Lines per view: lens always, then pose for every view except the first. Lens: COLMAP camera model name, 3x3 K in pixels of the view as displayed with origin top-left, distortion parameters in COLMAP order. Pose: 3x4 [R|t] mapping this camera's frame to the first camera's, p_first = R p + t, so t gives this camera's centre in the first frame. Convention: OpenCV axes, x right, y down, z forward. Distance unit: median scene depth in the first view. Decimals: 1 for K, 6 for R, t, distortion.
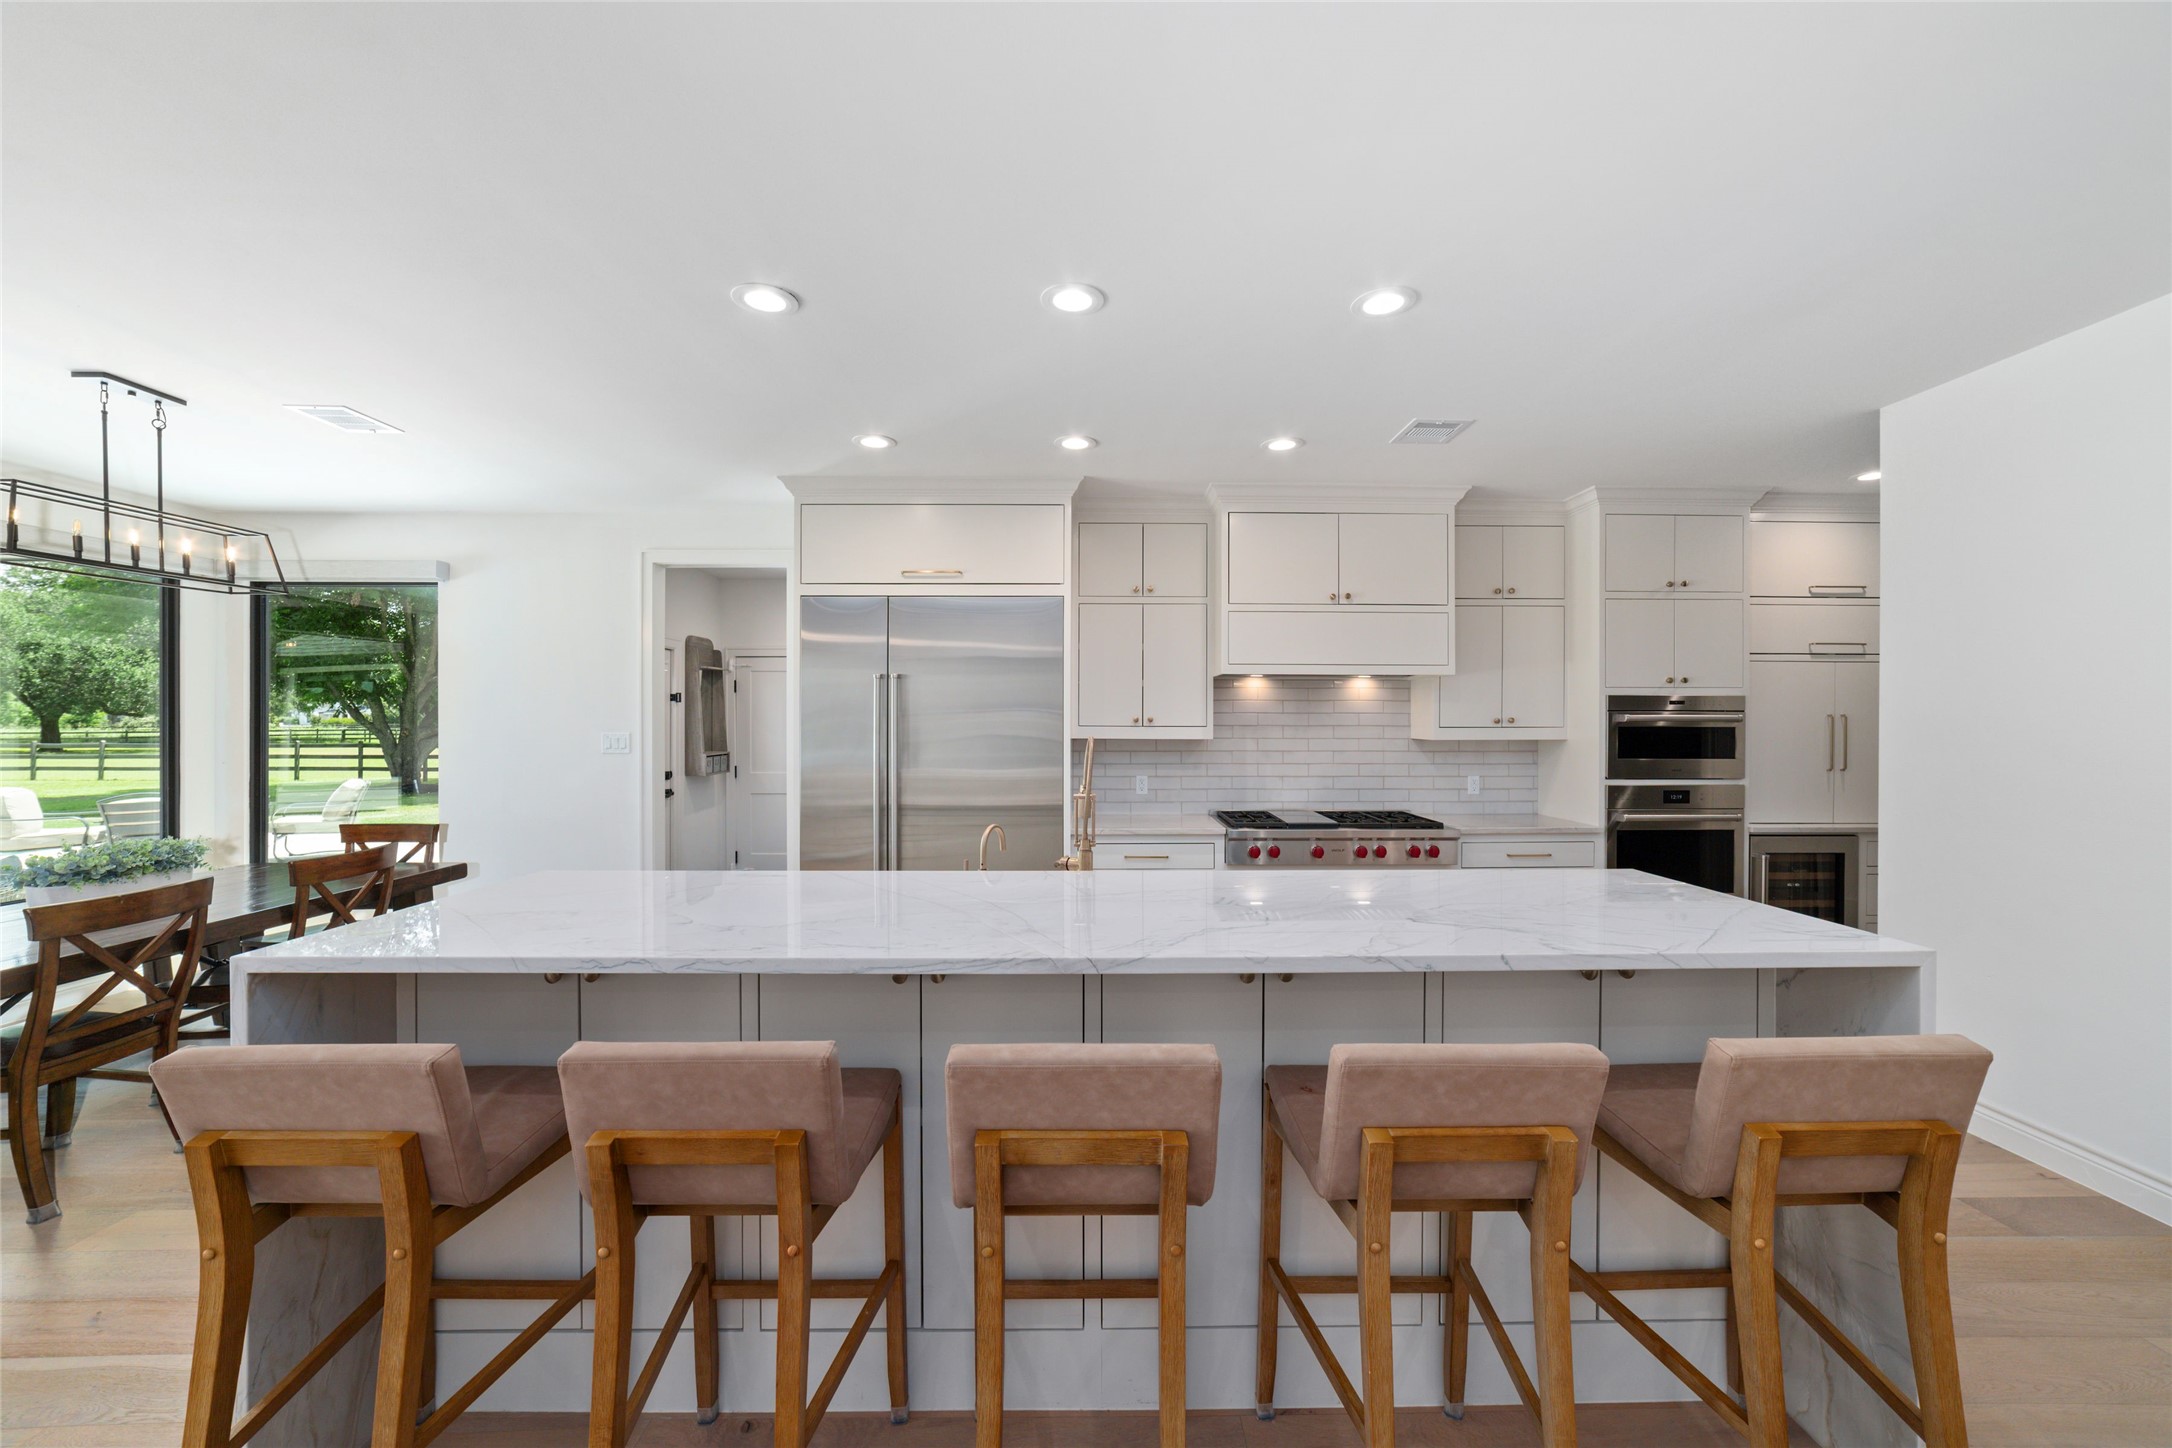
lens RADIAL K [[832.4, 0, 1100.5], [0, 832.4, 717.5], [0, 0, 1]] dist [-0.008276, 0.001044]
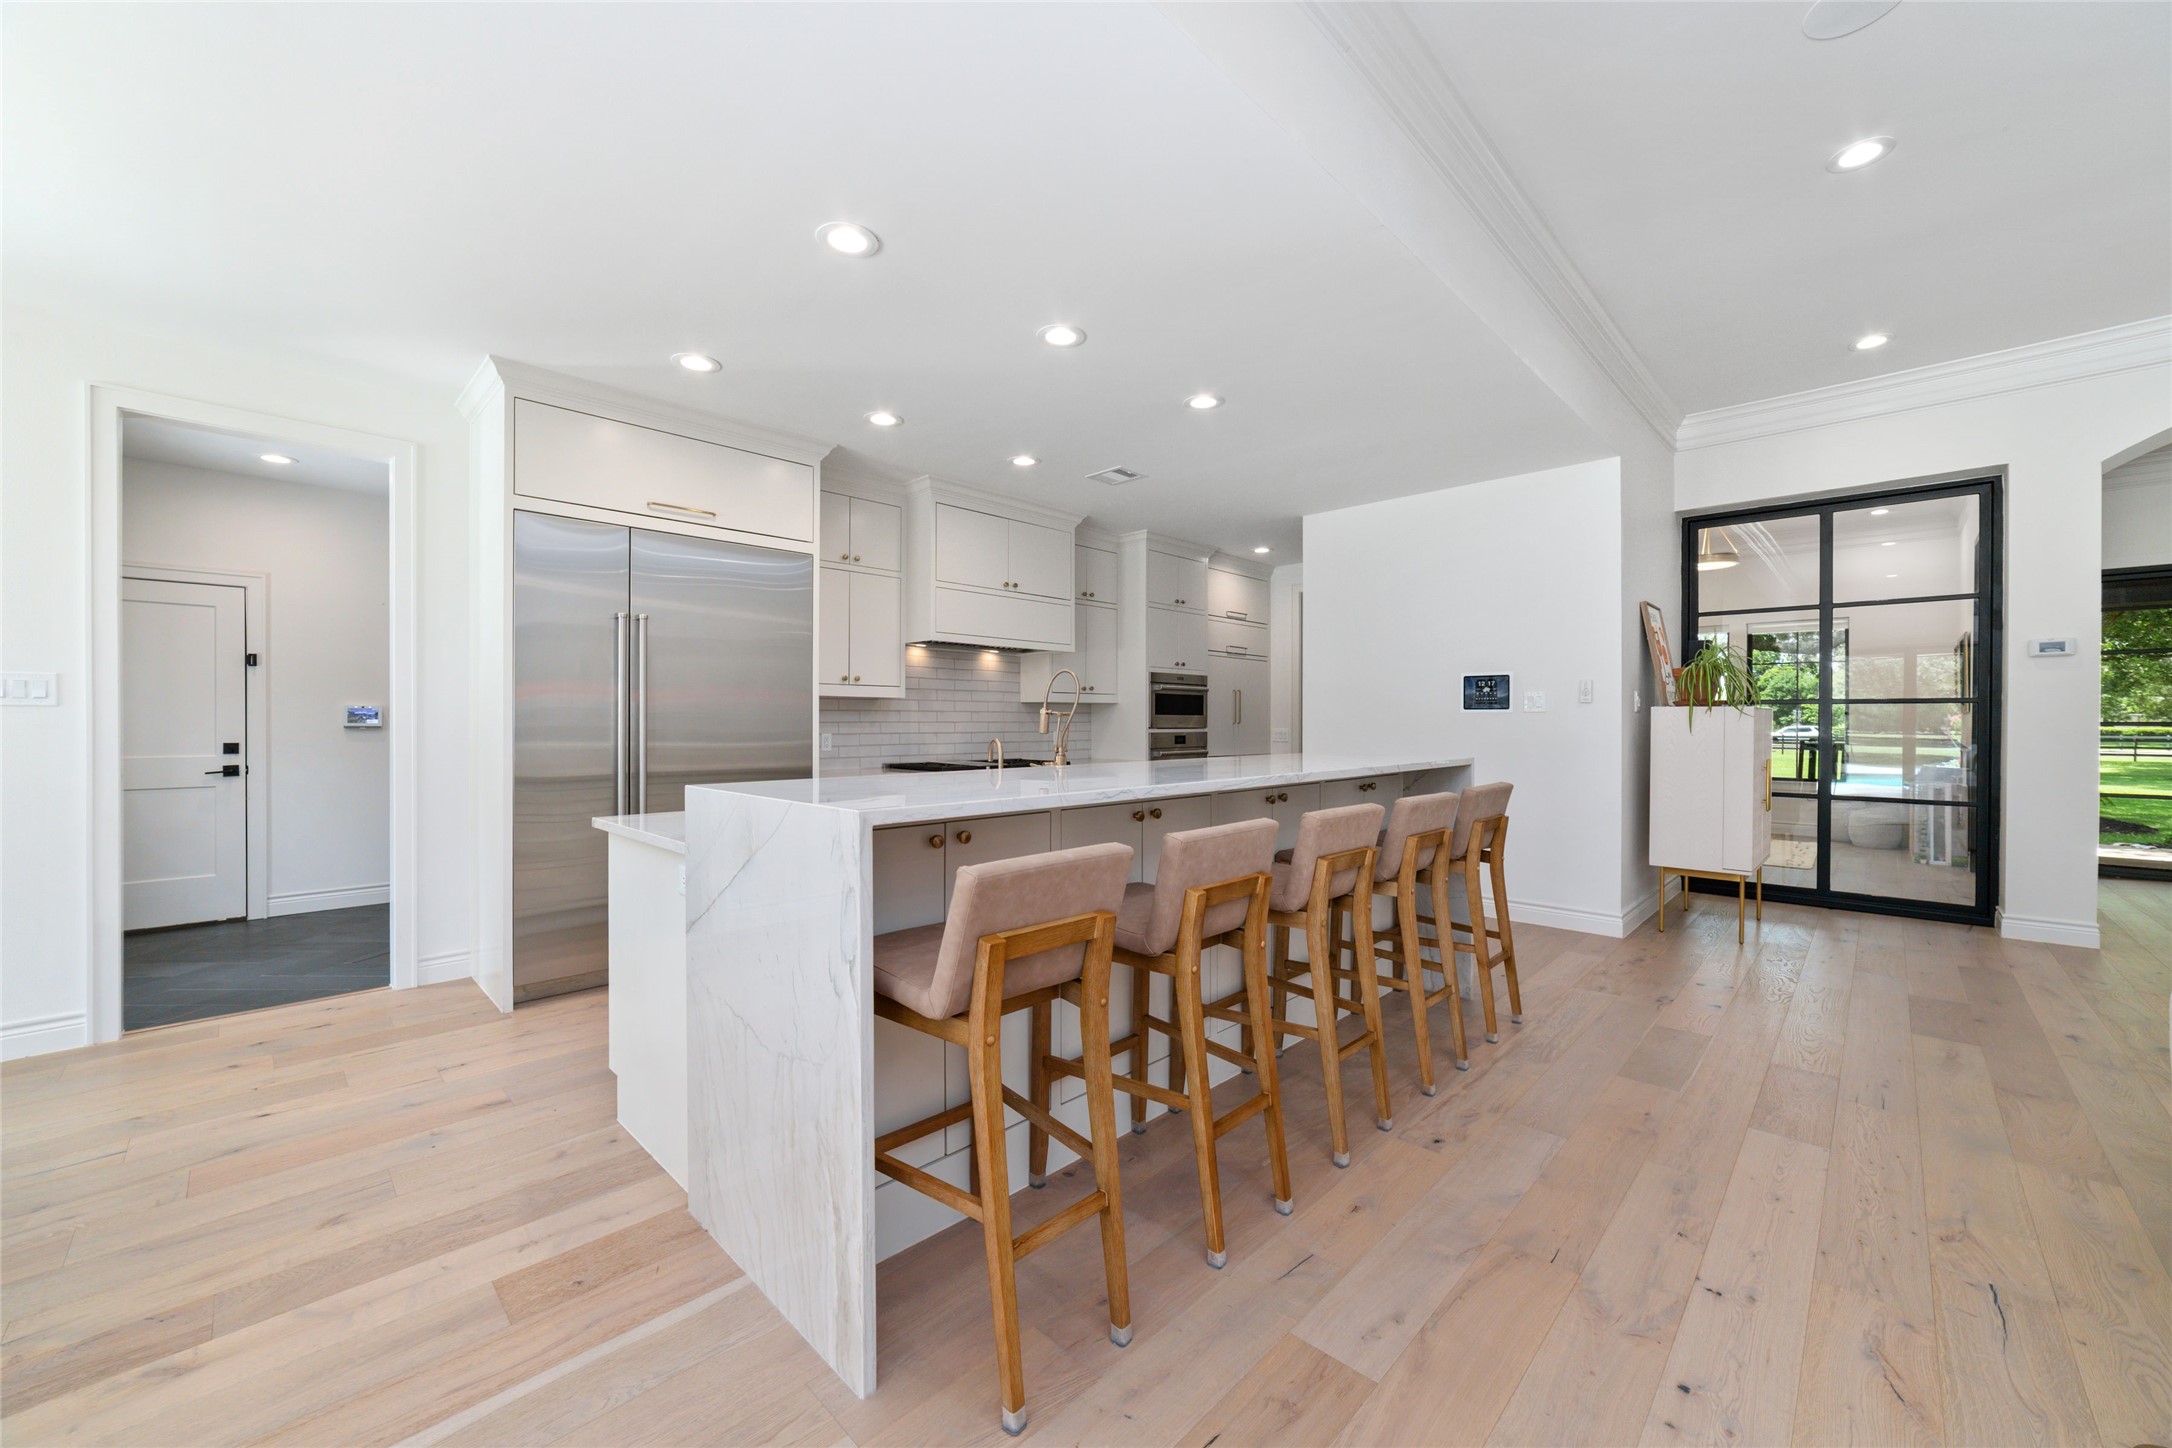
lens RADIAL K [[832.4, 0, 1082.0], [0, 832.4, 726.5], [0, 0, 1]] dist [-0.008276, 0.001044]
pose [[0.715820, -0.004815, 0.698268, -0.502658], [-0.000039, 0.999976, 0.006936, 0.059318], [-0.698285, -0.004992, 0.715803, 0.020052]]
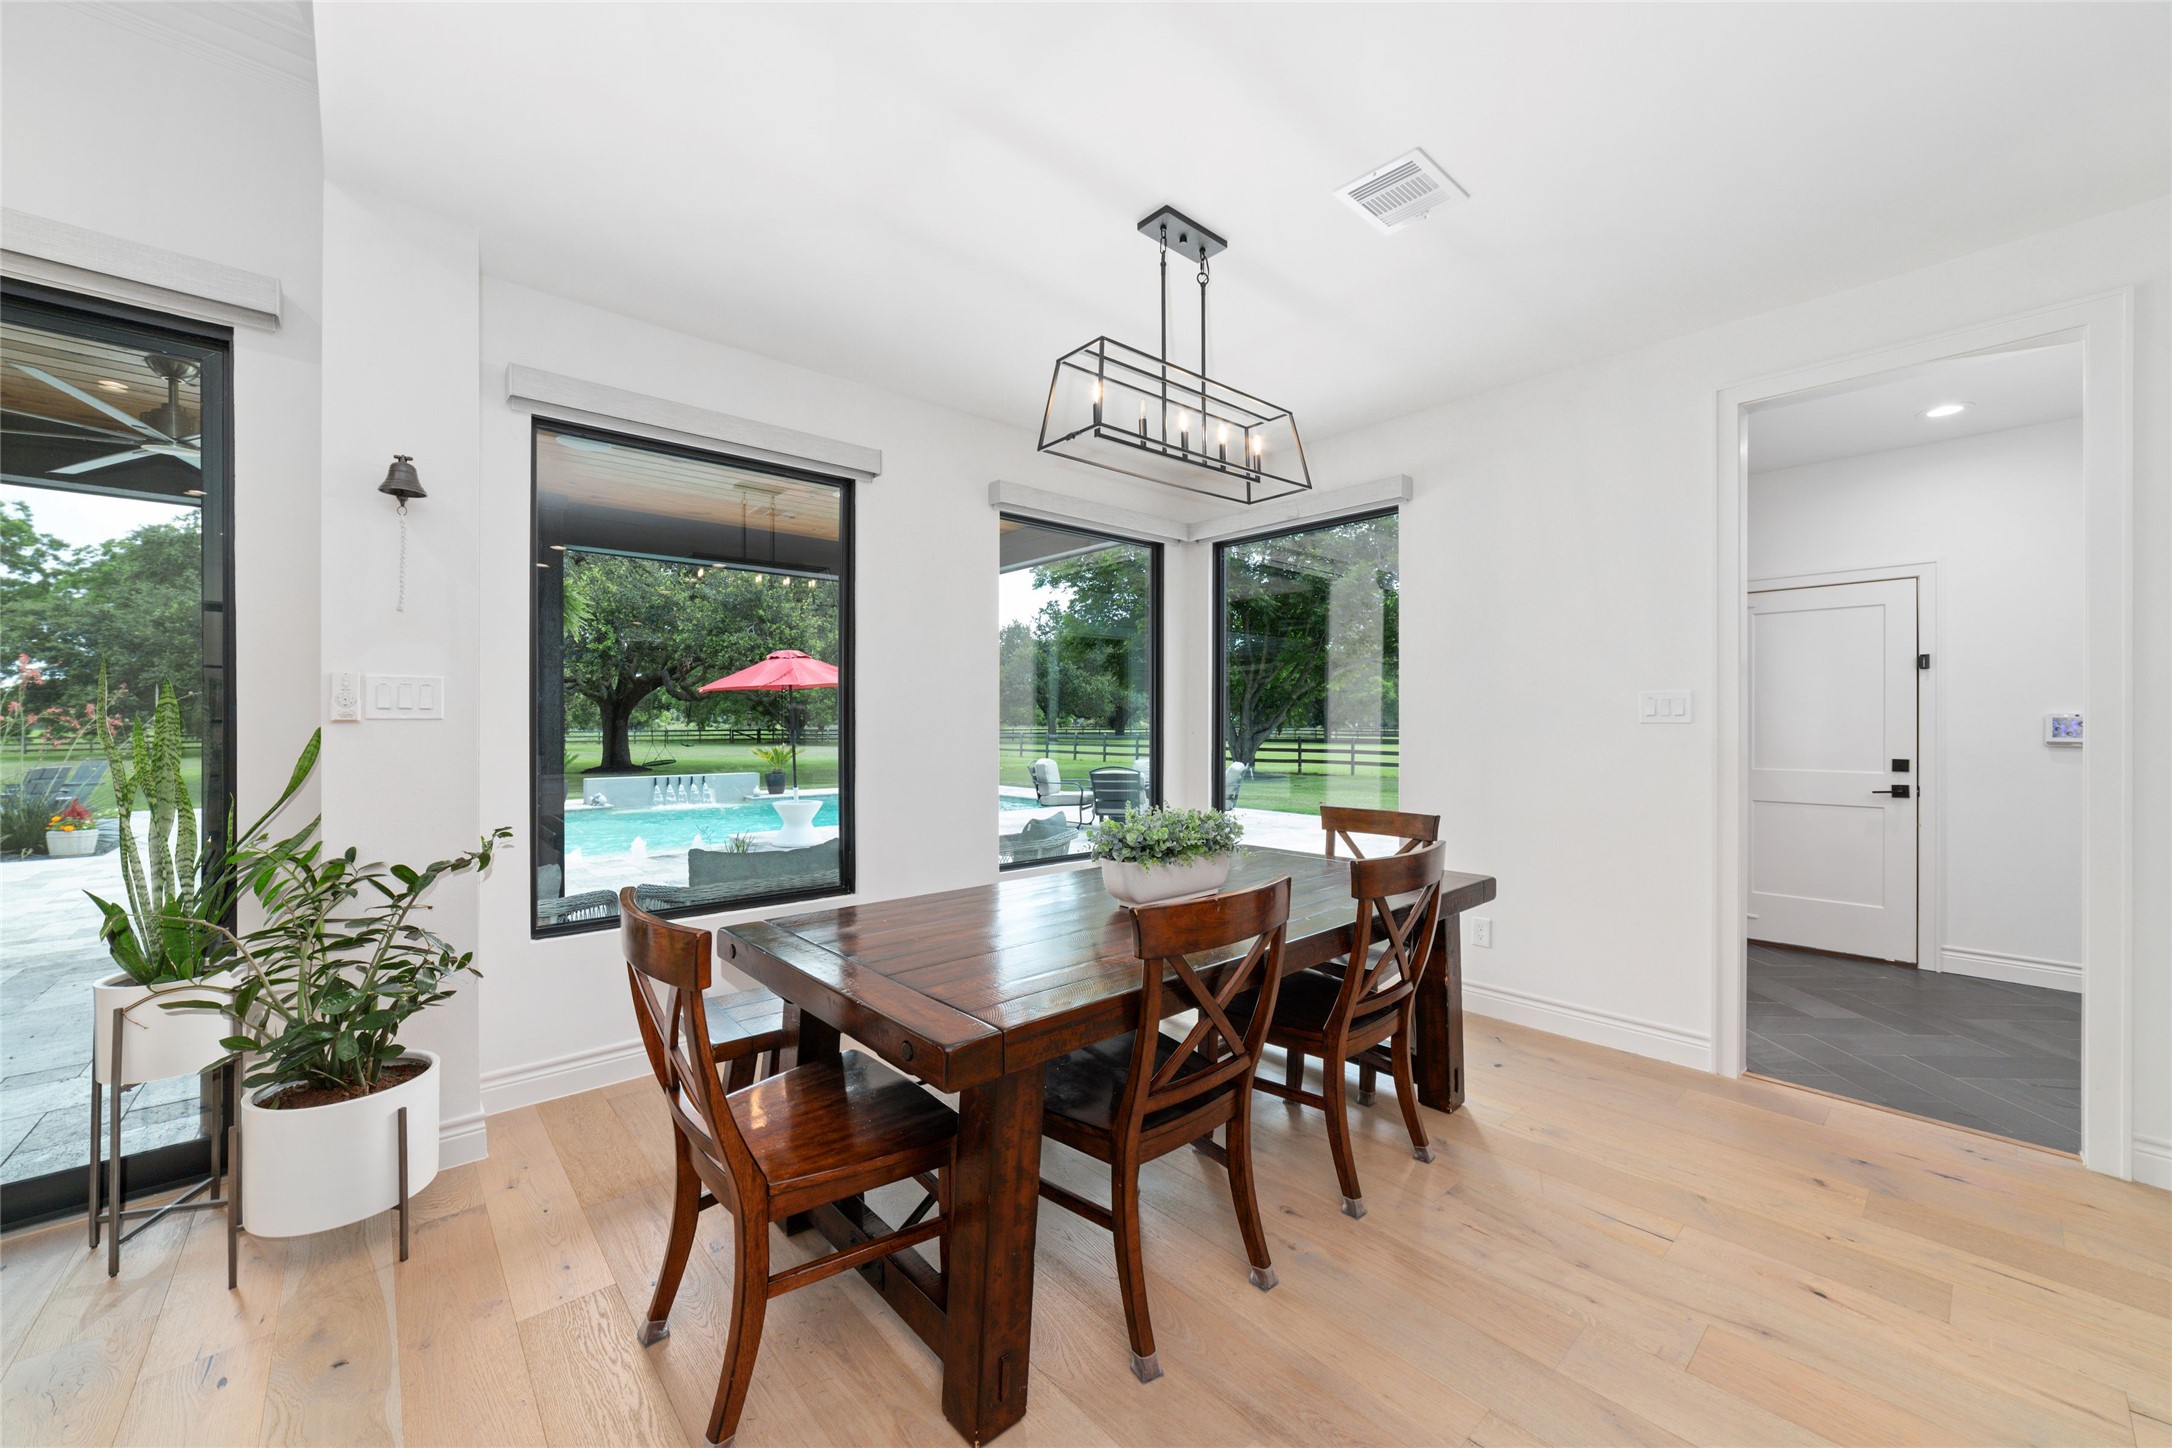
lens RADIAL K [[832.4, 0, 1093.7], [0, 832.4, 720.2], [0, 0, 1]] dist [-0.008276, 0.001044]
pose [[0.657512, -0.001283, -0.753443, -0.435064], [0.000147, 0.999999, -0.001575, 0.044346], [0.753444, 0.000925, 0.657512, 0.285115]]
